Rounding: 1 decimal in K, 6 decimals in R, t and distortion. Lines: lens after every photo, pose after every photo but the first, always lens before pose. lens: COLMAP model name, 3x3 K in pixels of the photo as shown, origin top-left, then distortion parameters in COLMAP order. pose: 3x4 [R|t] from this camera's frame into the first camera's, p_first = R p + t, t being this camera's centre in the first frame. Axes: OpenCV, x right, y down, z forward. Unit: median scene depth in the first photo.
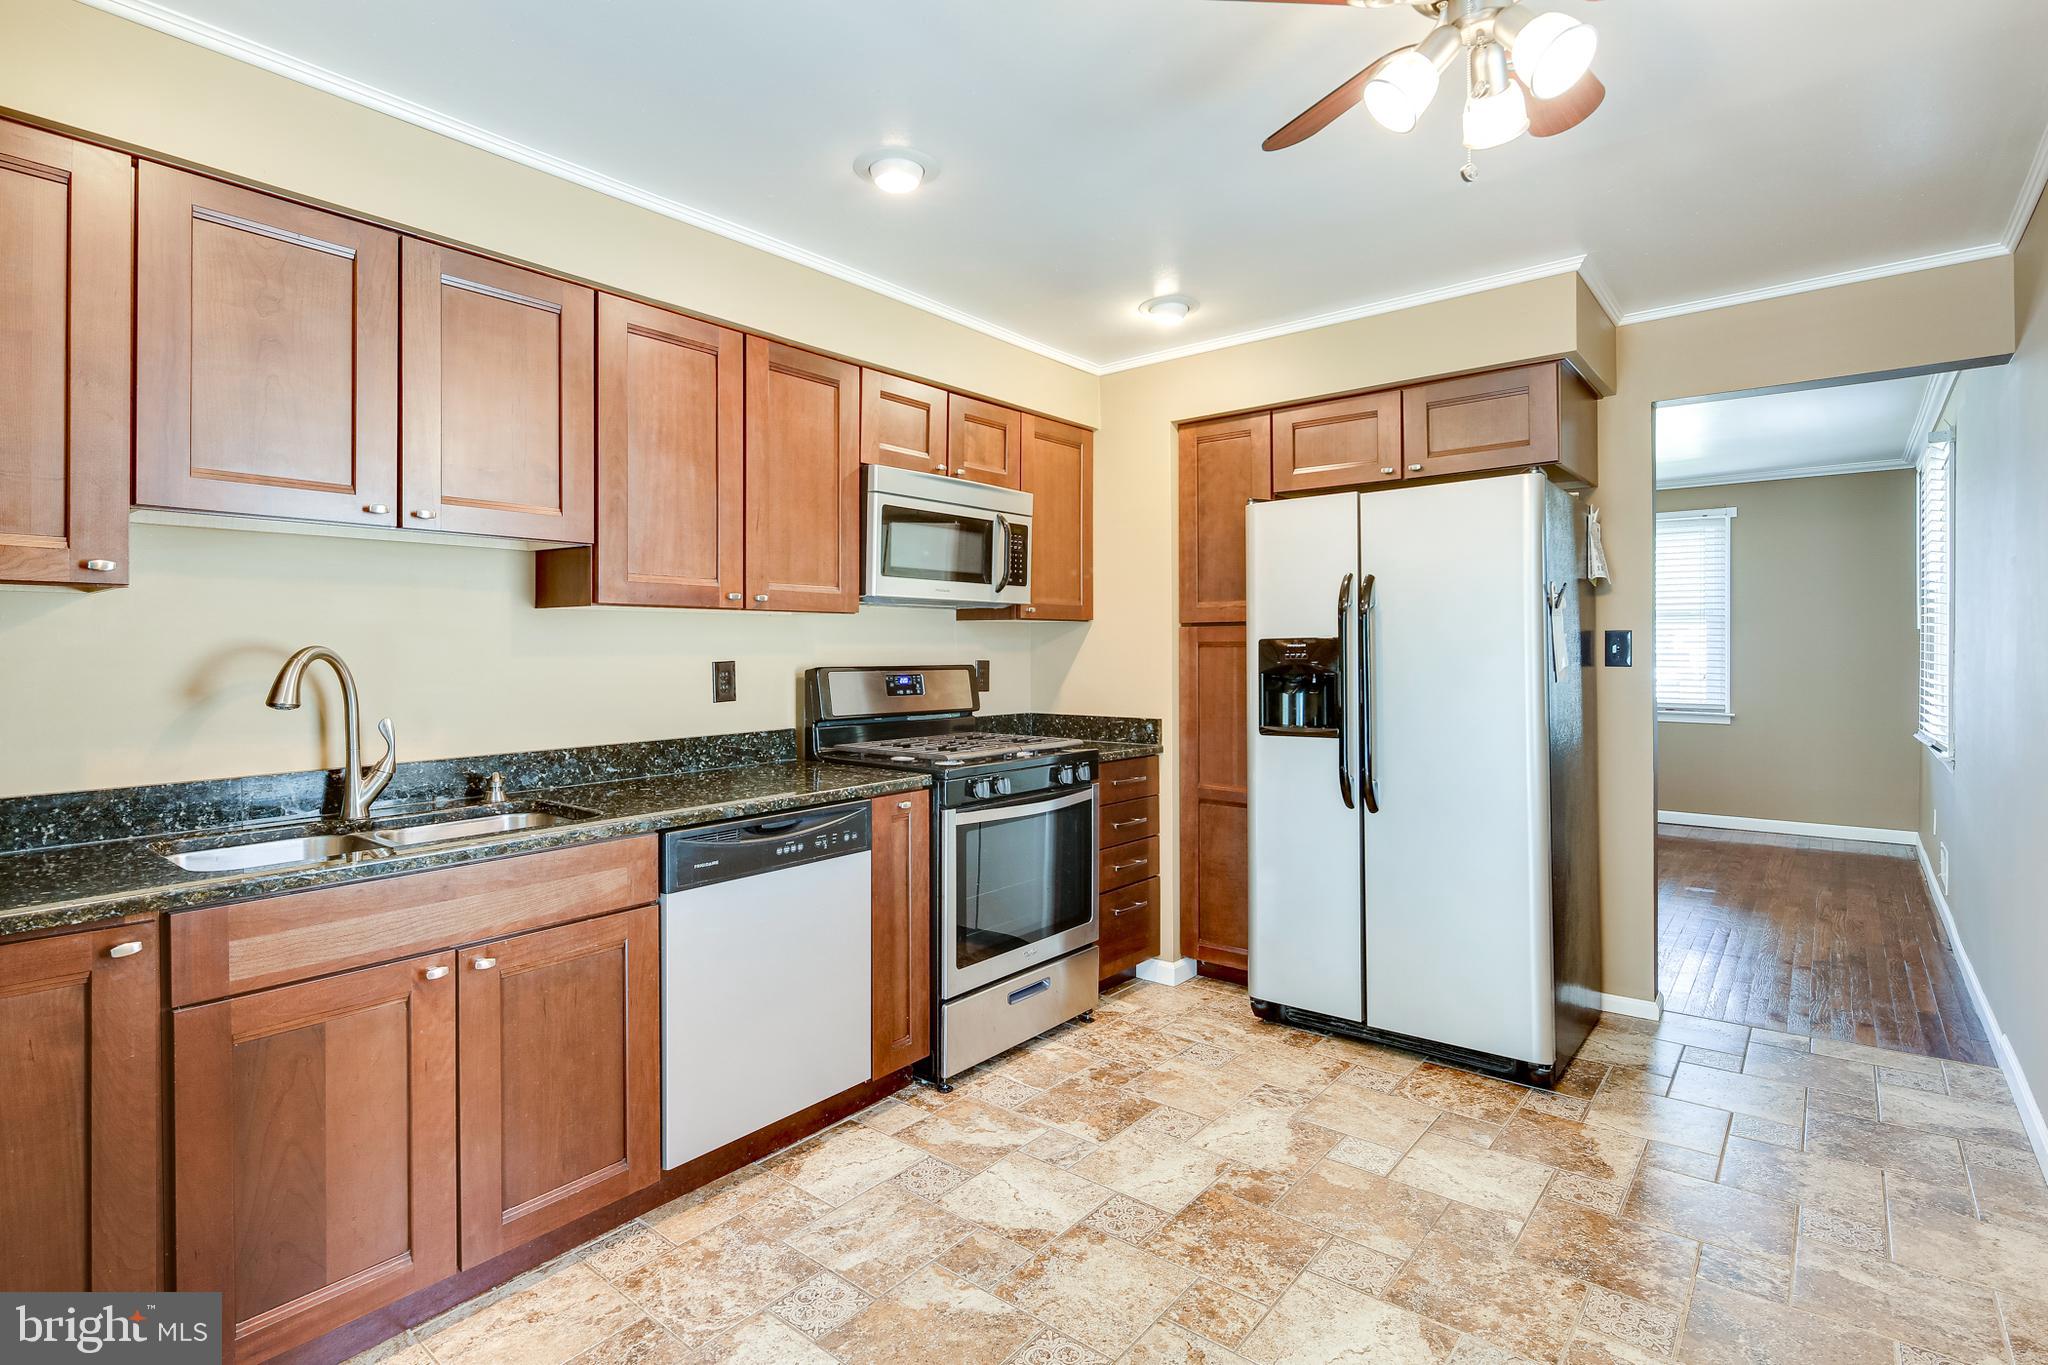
lens RADIAL K [[995.2, 0, 1018.9], [0, 995.2, 617.1], [0, 0, 1]] dist [-0.000825, -0.000060]
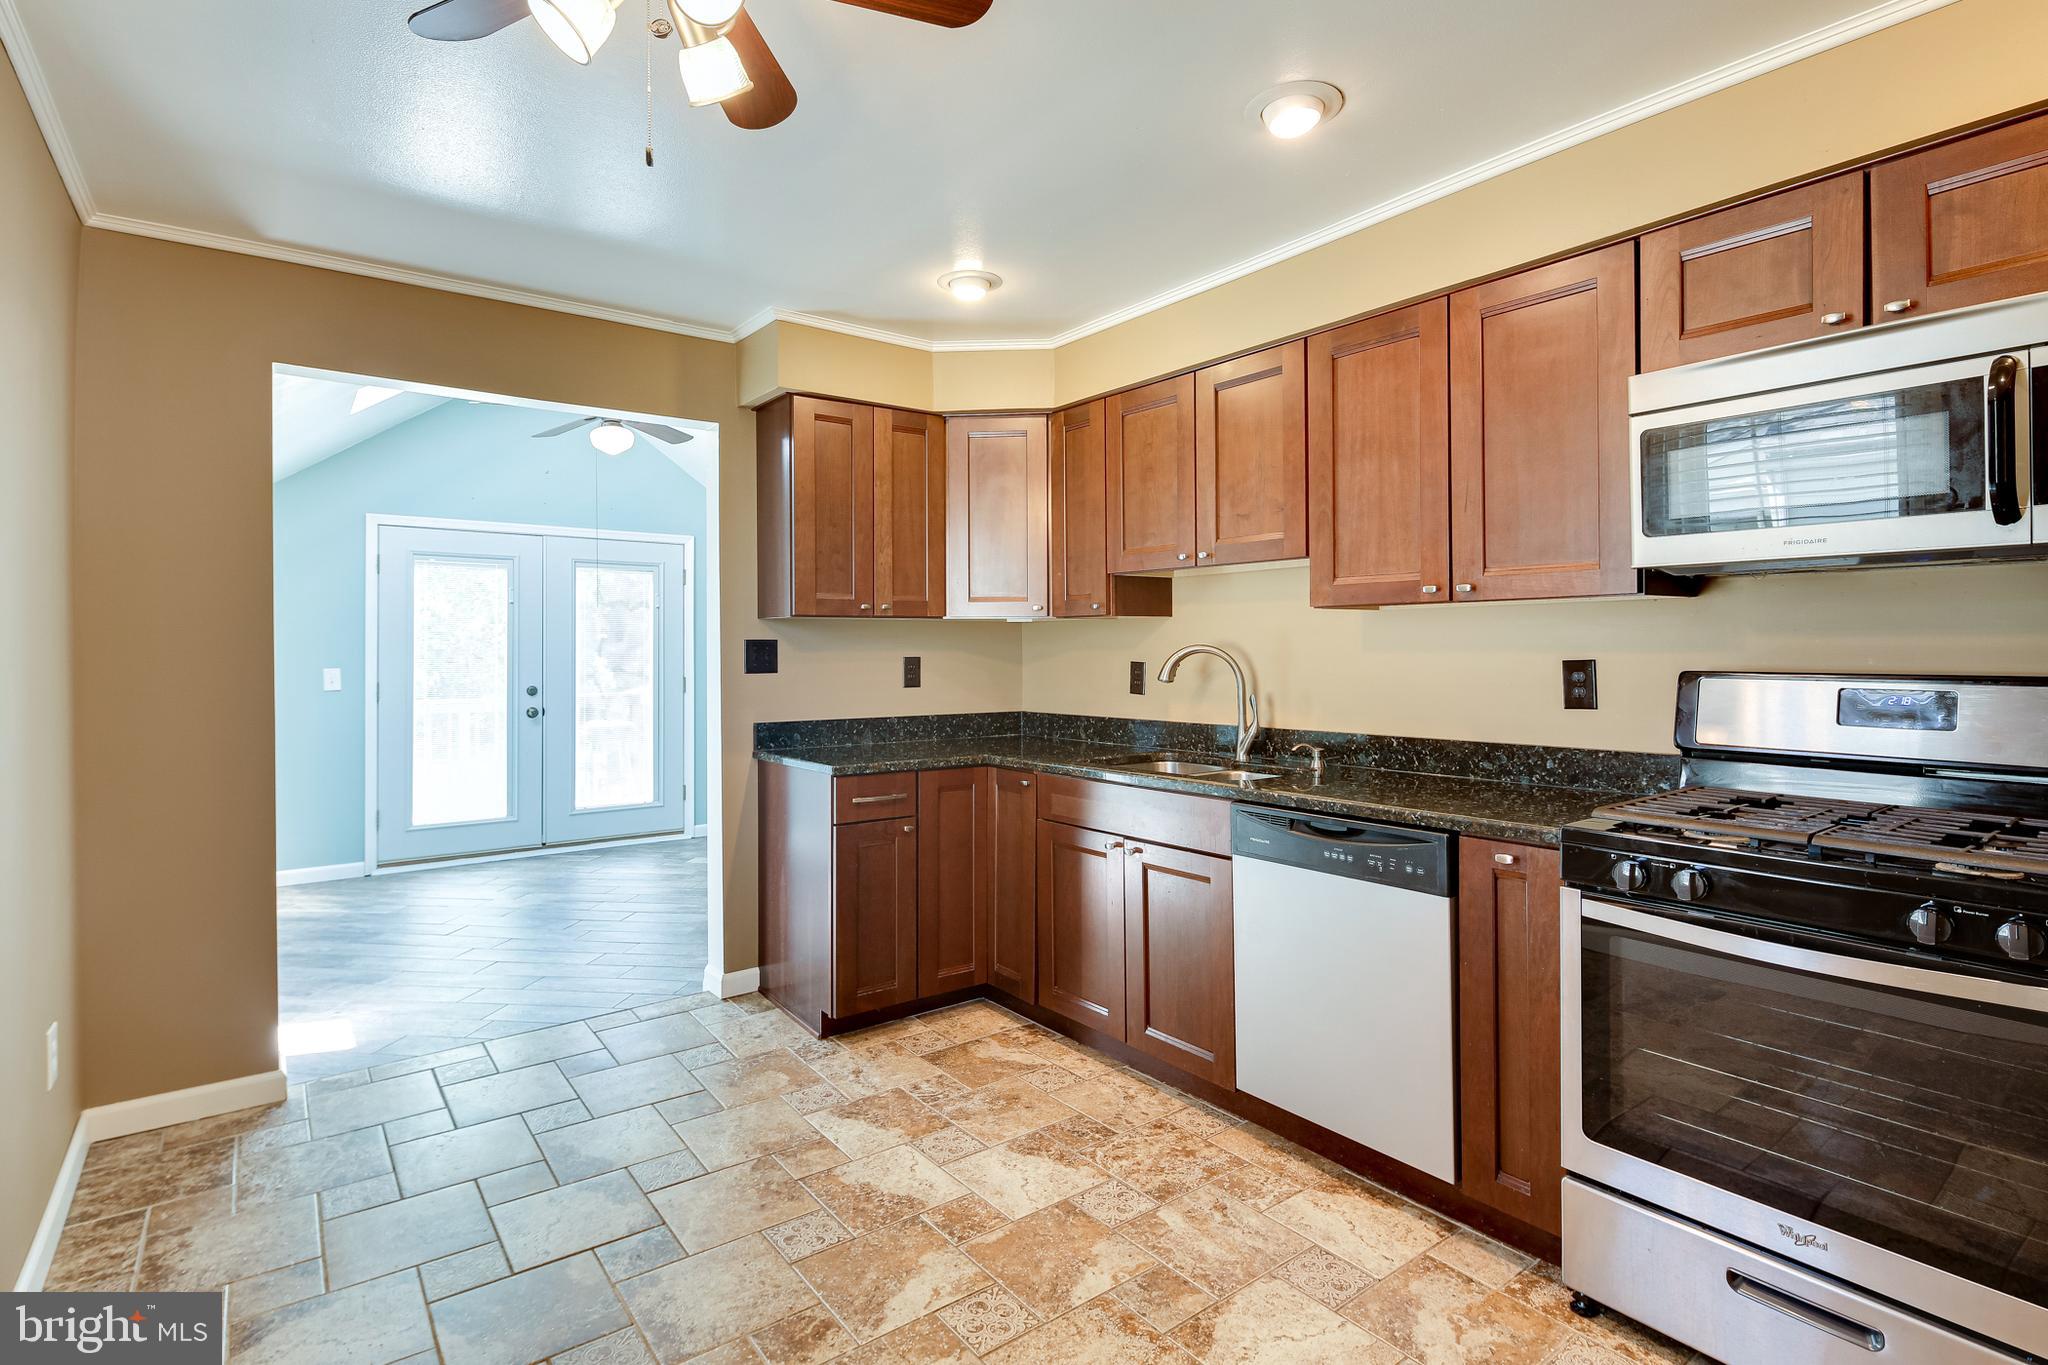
lens RADIAL K [[995.2, 0, 1018.9], [0, 995.2, 617.1], [0, 0, 1]] dist [-0.000825, -0.000060]
pose [[-0.238500, -0.026453, -0.970782, 0.738273], [0.037954, 0.998611, -0.036536, 0.025708], [0.970401, -0.045559, -0.237165, 0.892844]]
